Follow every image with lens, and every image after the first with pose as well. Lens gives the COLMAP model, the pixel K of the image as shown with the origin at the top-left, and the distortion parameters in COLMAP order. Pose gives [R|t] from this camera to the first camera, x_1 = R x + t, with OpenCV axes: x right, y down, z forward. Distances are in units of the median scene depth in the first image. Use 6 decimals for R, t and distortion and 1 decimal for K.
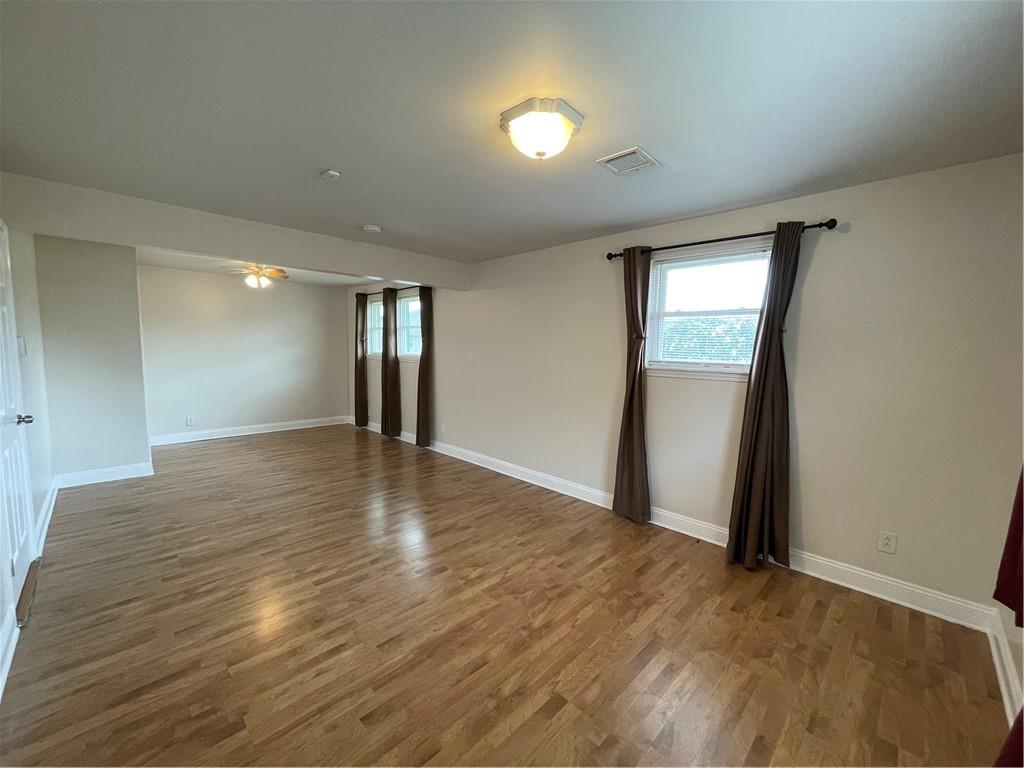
lens RADIAL K [[411.8, 0, 511.8], [0, 411.8, 389.3], [0, 0, 1]] dist [-0.008124, 0.003457]
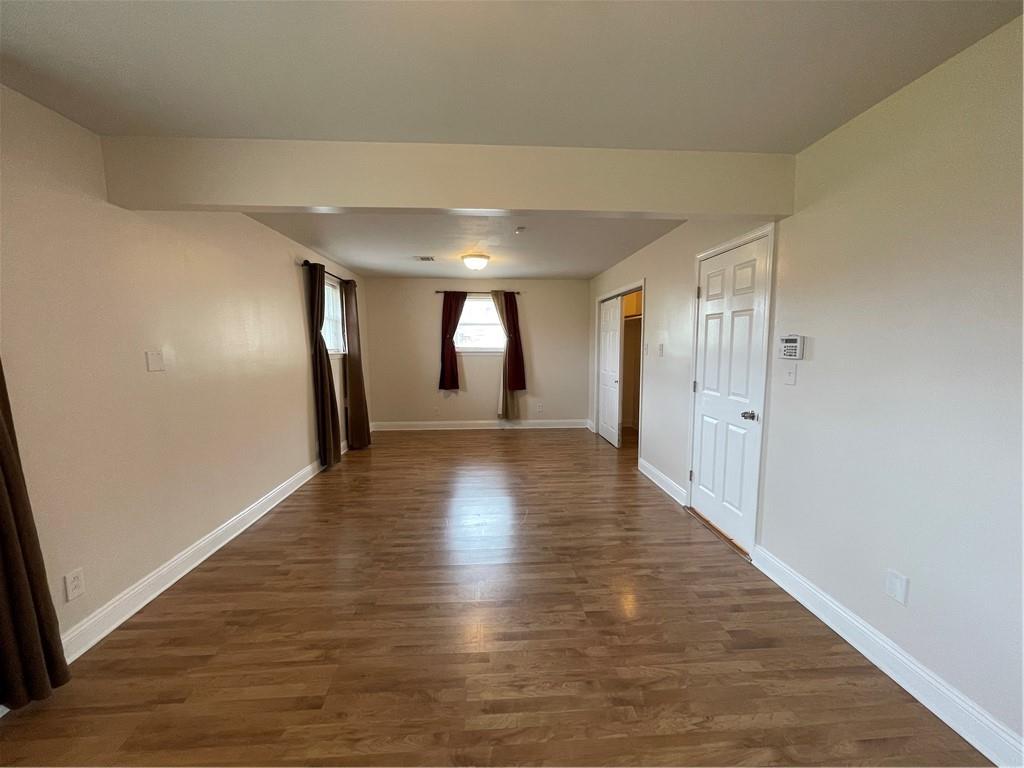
lens RADIAL K [[411.8, 0, 511.8], [0, 411.8, 389.3], [0, 0, 1]] dist [-0.008124, 0.003457]
pose [[-0.749799, -0.096752, 0.654554, -1.132131], [0.054335, 0.976907, 0.206641, -0.198445], [-0.659431, 0.190505, -0.727227, 1.722238]]
